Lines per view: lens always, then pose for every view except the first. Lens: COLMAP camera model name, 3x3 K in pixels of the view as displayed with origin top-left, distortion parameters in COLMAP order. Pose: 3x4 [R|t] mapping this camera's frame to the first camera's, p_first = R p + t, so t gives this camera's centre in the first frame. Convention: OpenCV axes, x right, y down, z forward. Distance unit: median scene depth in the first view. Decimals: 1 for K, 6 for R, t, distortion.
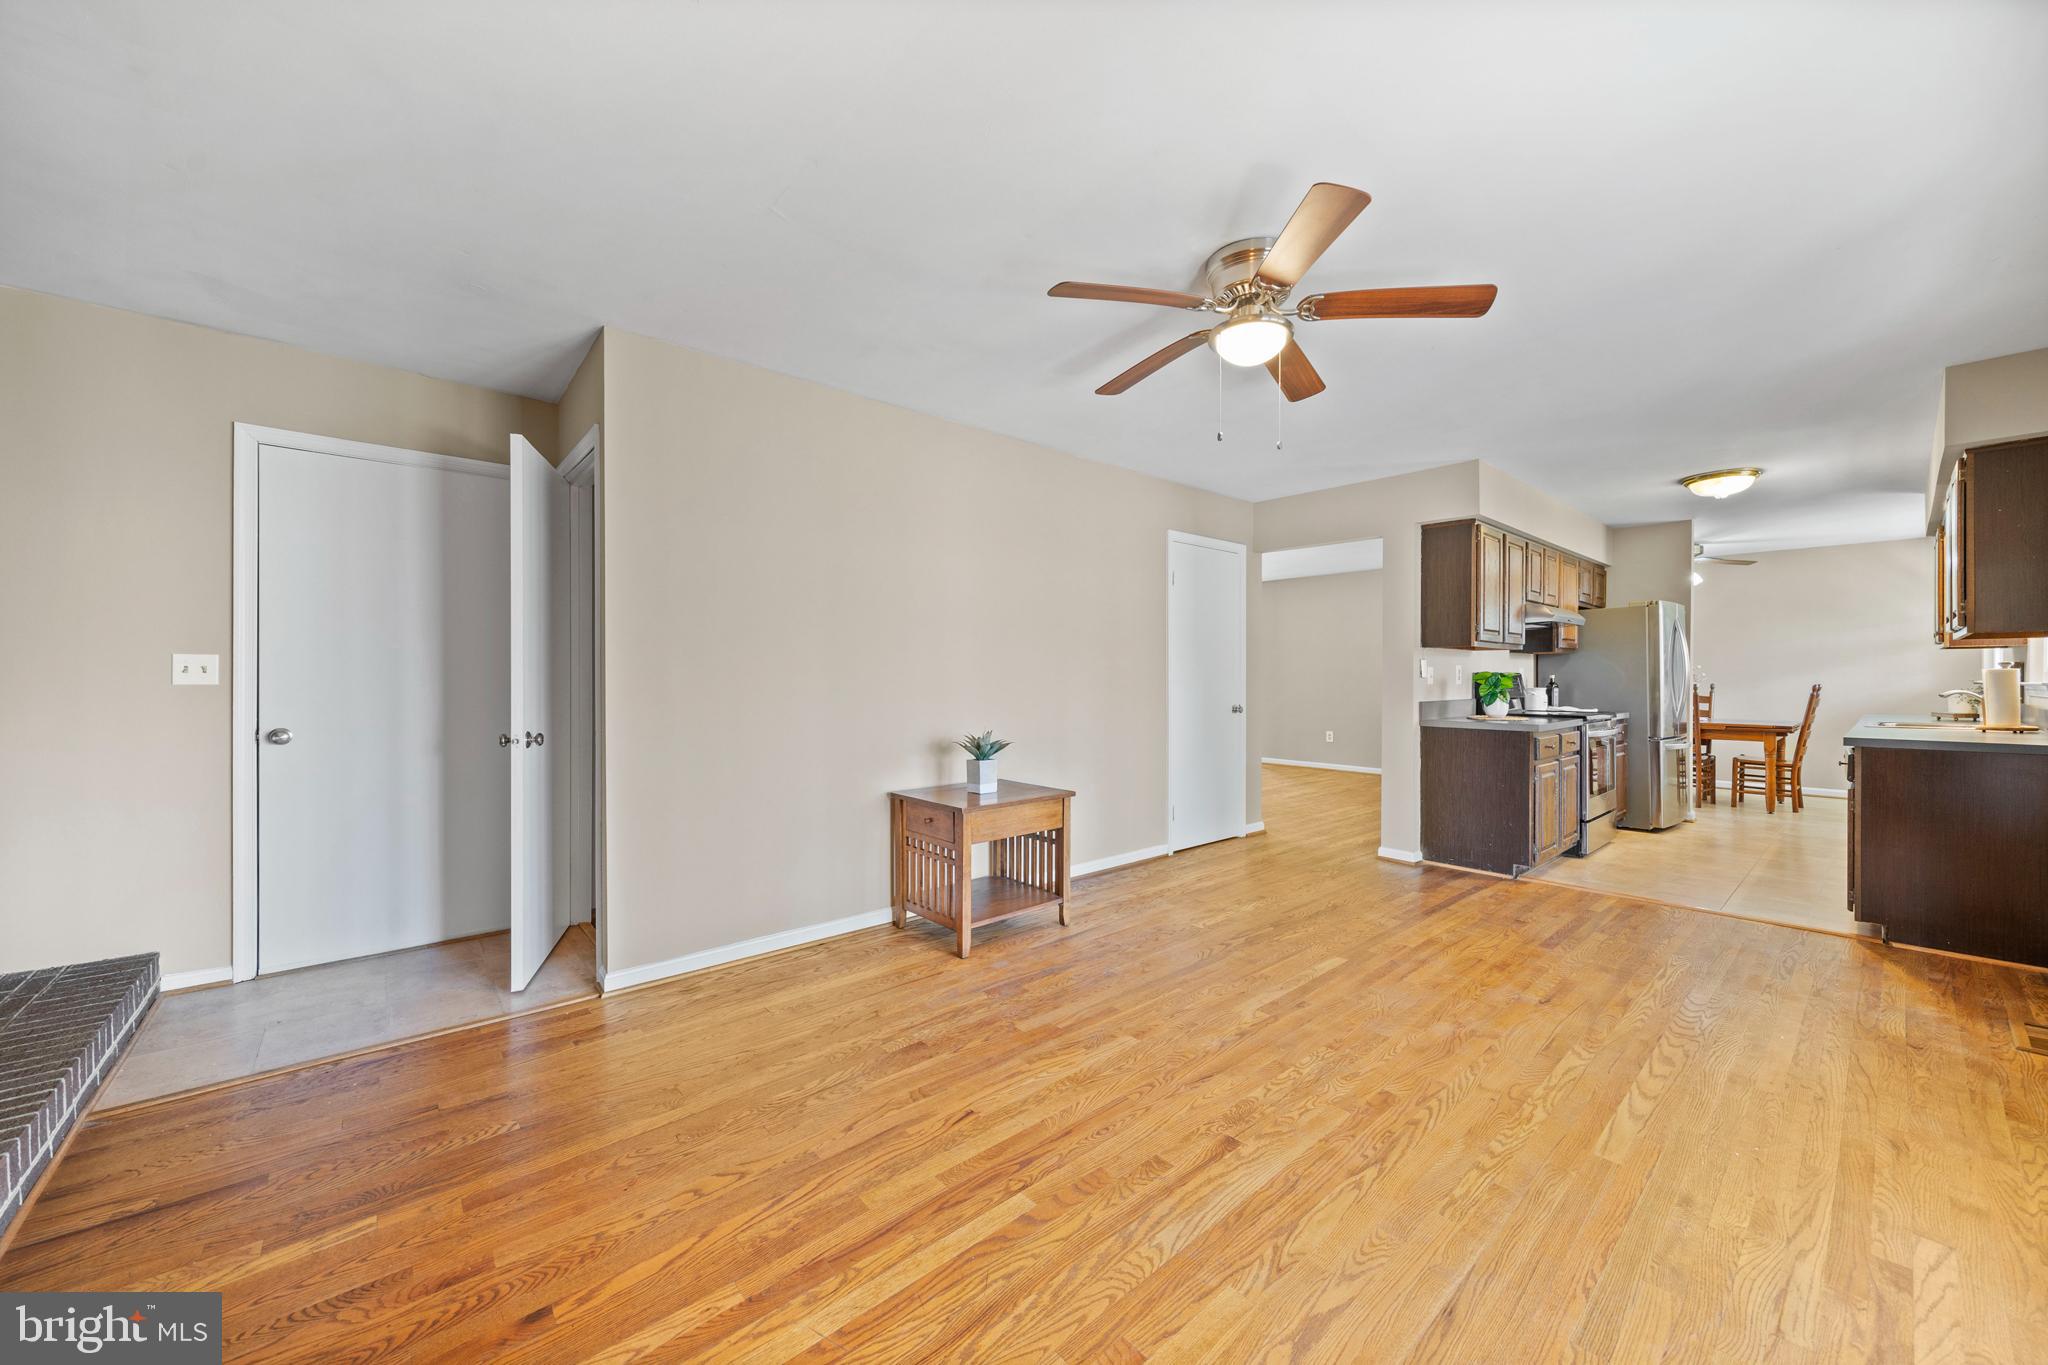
lens RADIAL K [[751.5, 0, 1028.5], [0, 751.5, 680.0], [0, 0, 1]] dist [0.002291, -0.000110]
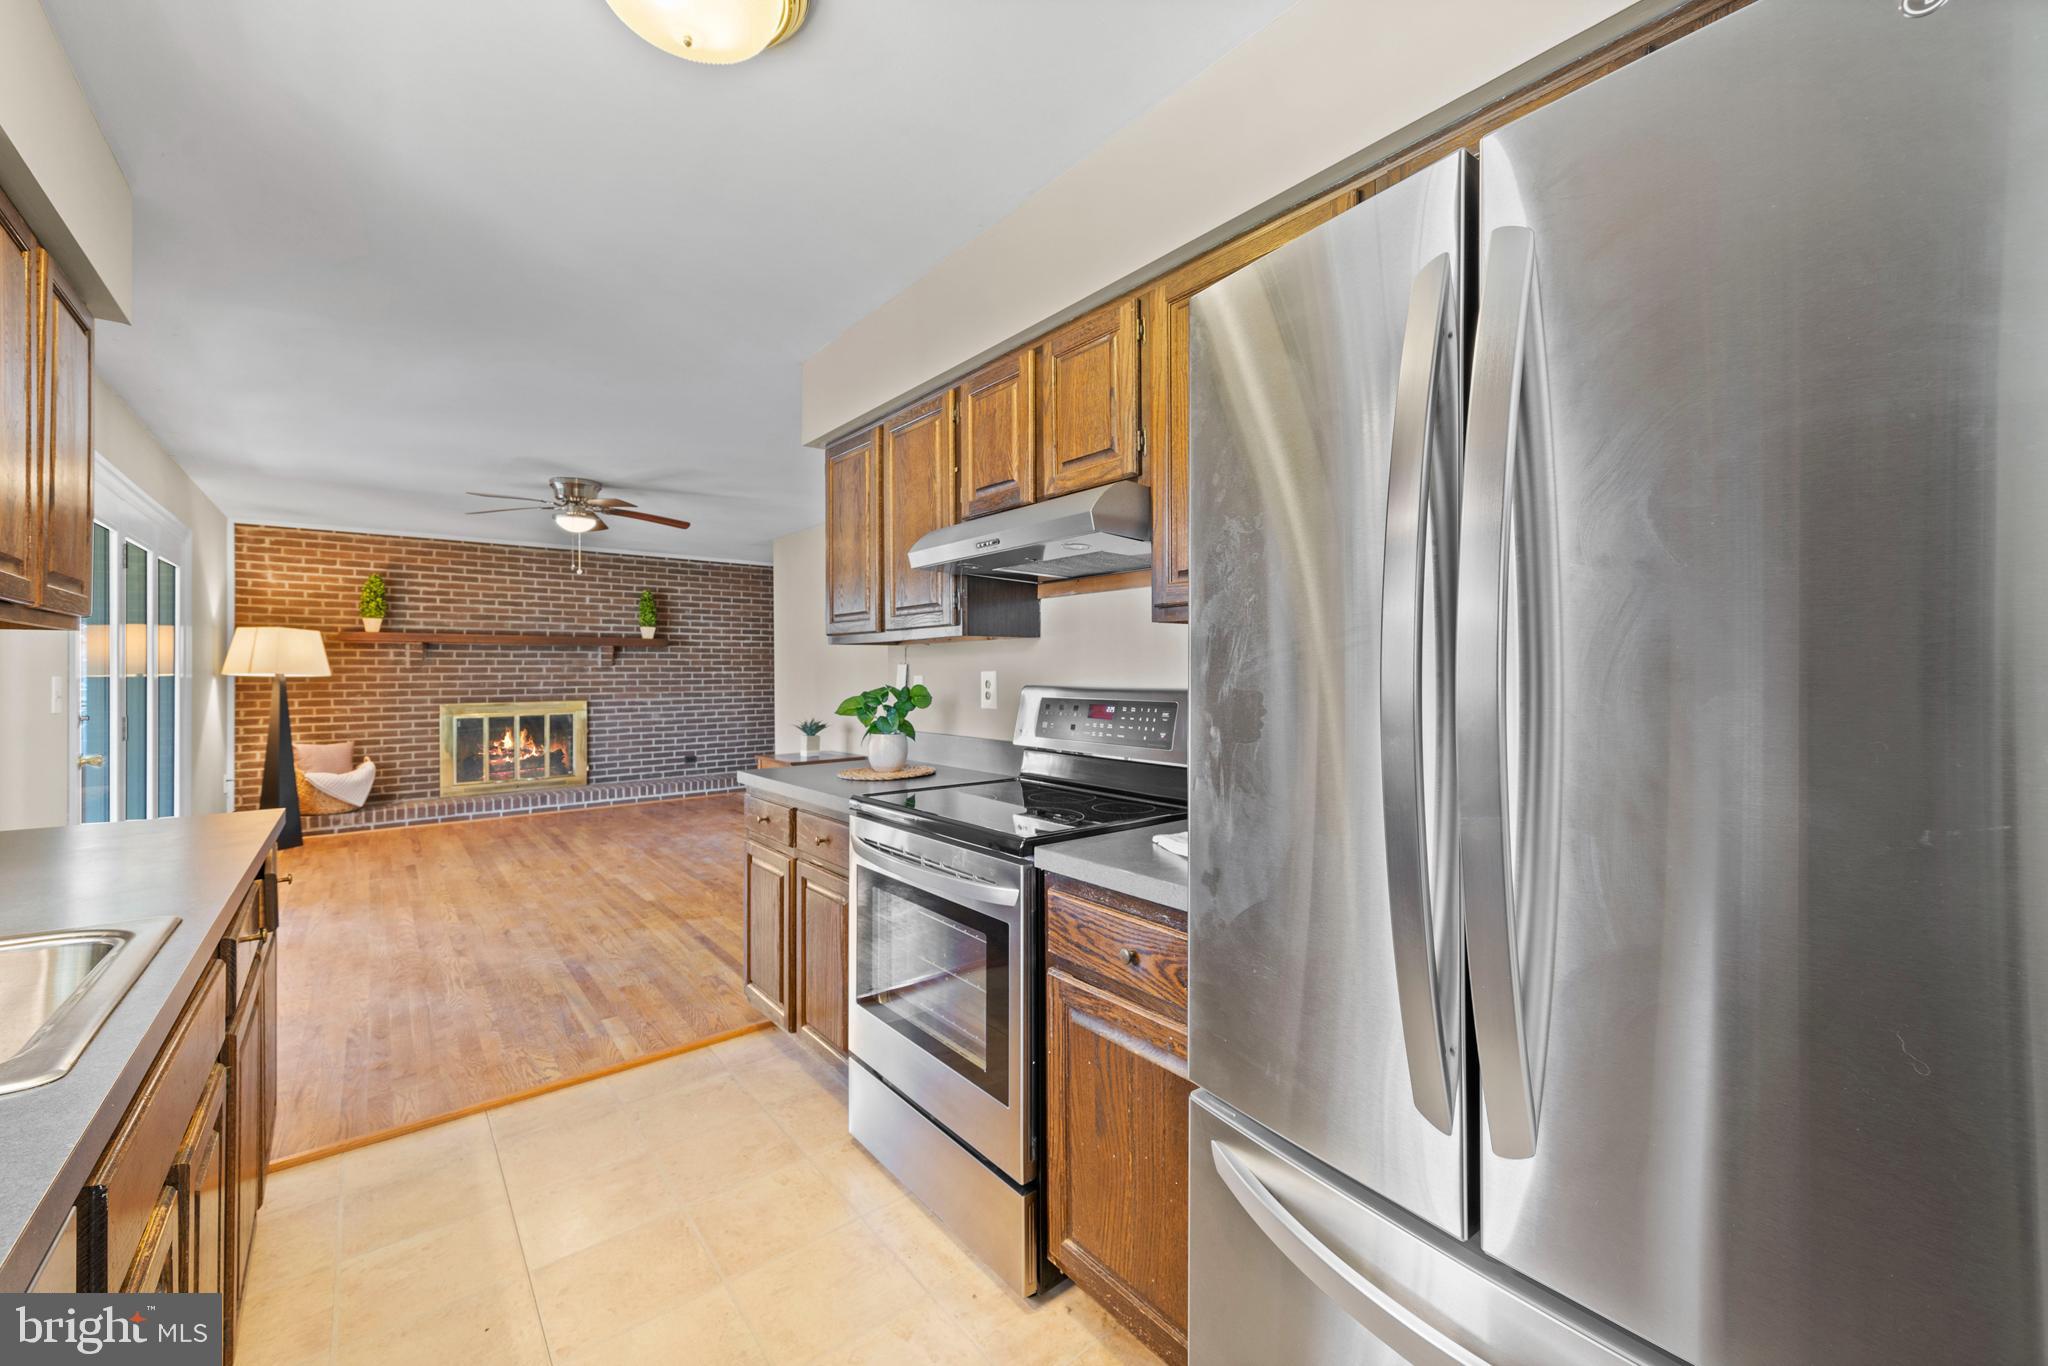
lens RADIAL K [[811.3, 0, 1068.5], [0, 811.3, 667.7], [0, 0, 1]] dist [0.000931, 0.000086]
pose [[-0.005302, -0.004111, -0.999977, 1.744482], [0.001894, 0.999990, -0.004121, -0.030301], [0.999984, -0.001916, -0.005295, 1.646247]]
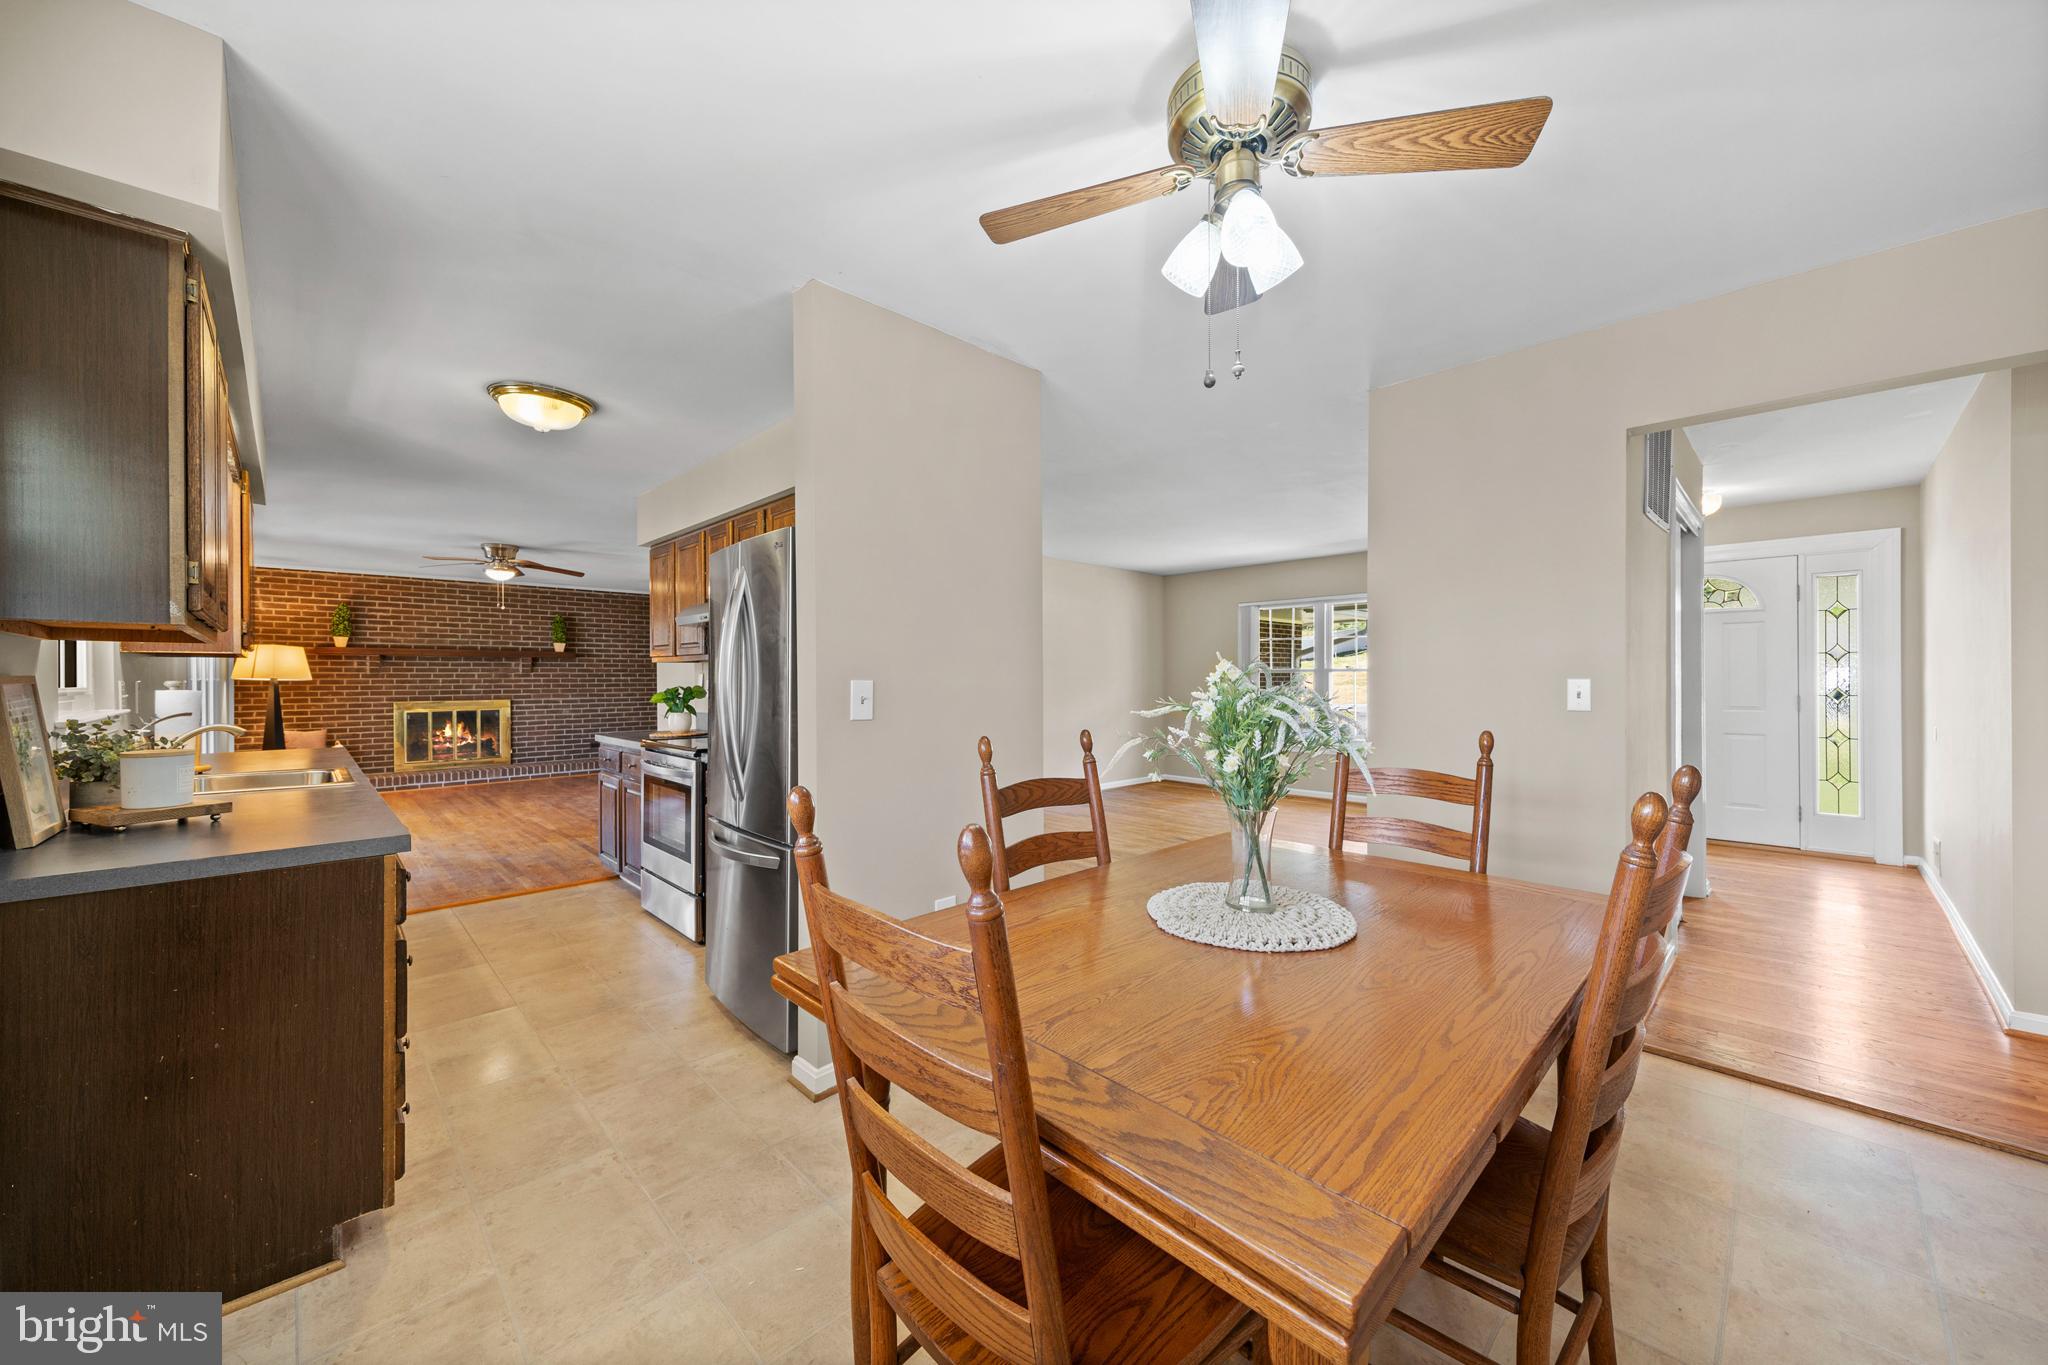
lens RADIAL K [[751.5, 0, 1028.5], [0, 751.5, 680.0], [0, 0, 1]] dist [0.002291, -0.000110]
pose [[0.057918, 0.004309, -0.998312, 2.344440], [0.000110, 0.999991, 0.004323, -0.032959], [0.998321, -0.000360, 0.057917, 2.023396]]
